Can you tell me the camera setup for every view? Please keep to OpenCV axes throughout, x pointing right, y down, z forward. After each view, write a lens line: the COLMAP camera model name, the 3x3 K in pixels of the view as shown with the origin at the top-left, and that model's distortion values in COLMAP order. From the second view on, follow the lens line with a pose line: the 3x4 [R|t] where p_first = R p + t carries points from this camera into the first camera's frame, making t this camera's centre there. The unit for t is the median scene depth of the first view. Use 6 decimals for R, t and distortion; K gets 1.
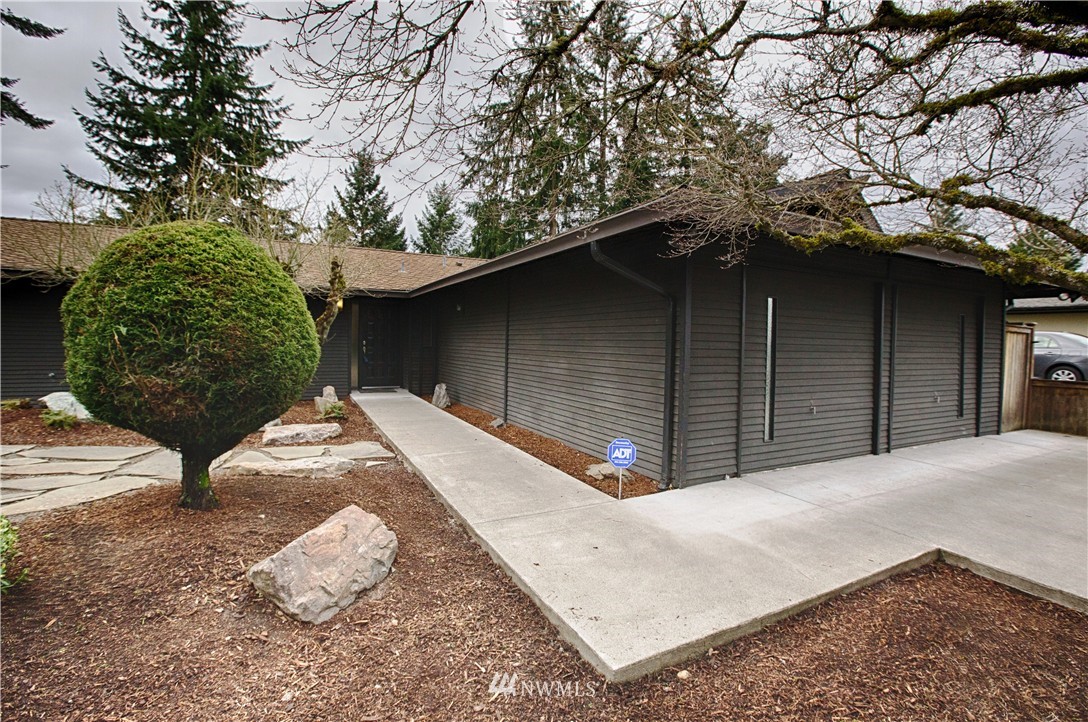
lens RADIAL K [[494.5, 0, 543.0], [0, 494.5, 355.6], [0, 0, 1]] dist [-0.048023, 0.015698]
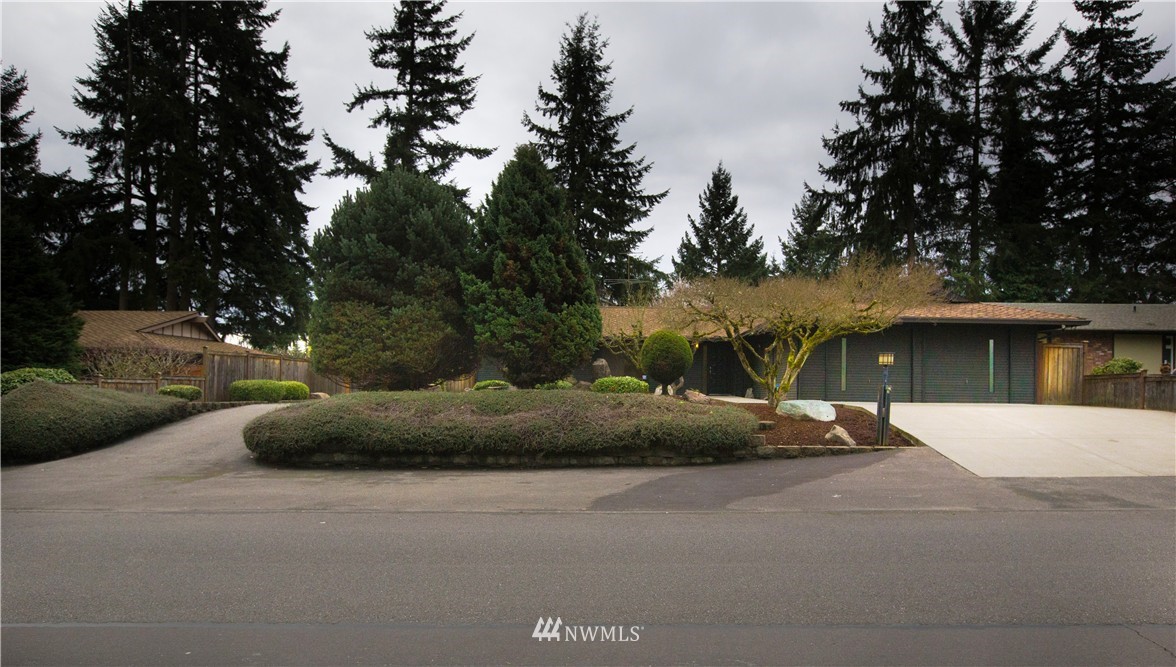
lens RADIAL K [[773.5, 0, 636.4], [0, 773.5, 337.4], [0, 0, 1]] dist [0.082396, 0.001503]
pose [[0.893028, -0.043579, -0.447885, 0.203269], [-0.004810, 0.994318, -0.106338, 0.051116], [0.449975, 0.097117, 0.887745, -0.501441]]
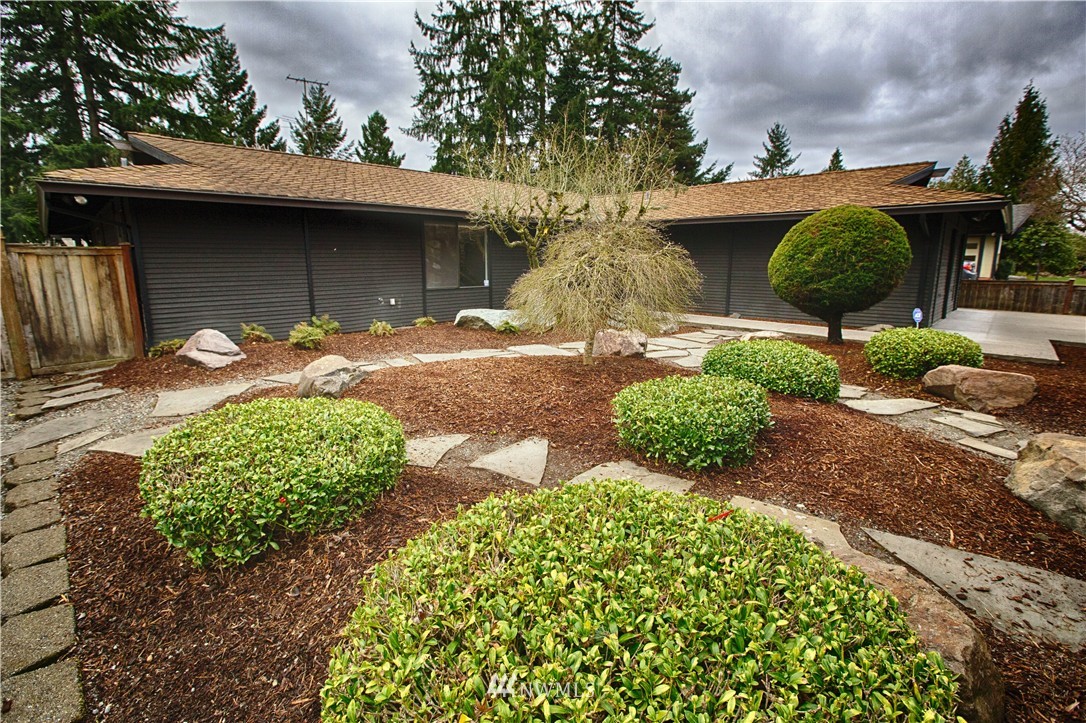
lens RADIAL K [[493.6, 0, 542.0], [0, 493.6, 356.1], [0, 0, 1]] dist [-0.048023, 0.015698]
pose [[0.947750, -0.078634, 0.309170, -0.250544], [0.027647, 0.985744, 0.165963, -0.002380], [-0.317813, -0.148744, 0.936413, -0.055985]]
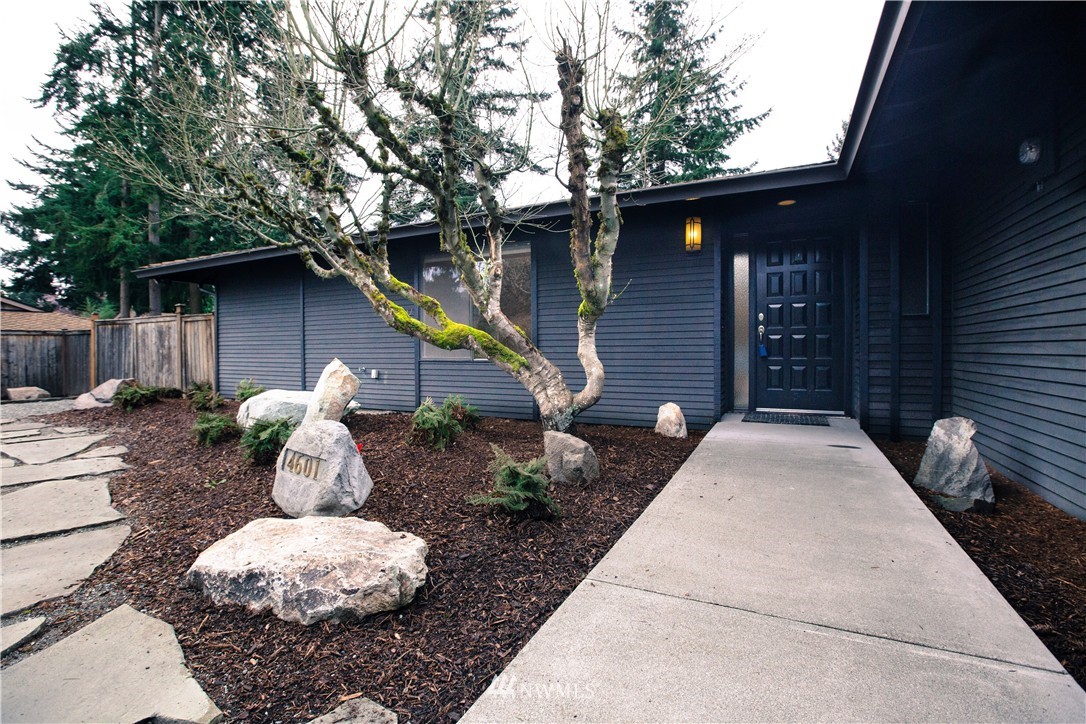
lens RADIAL K [[495.2, 0, 540.9], [0, 495.2, 357.2], [0, 0, 1]] dist [-0.053907, 0.017239]
pose [[0.588591, -0.009575, -0.808375, -0.034044], [-0.006213, 0.999847, -0.016367, 0.007497], [0.808407, 0.014656, 0.588441, 0.179976]]
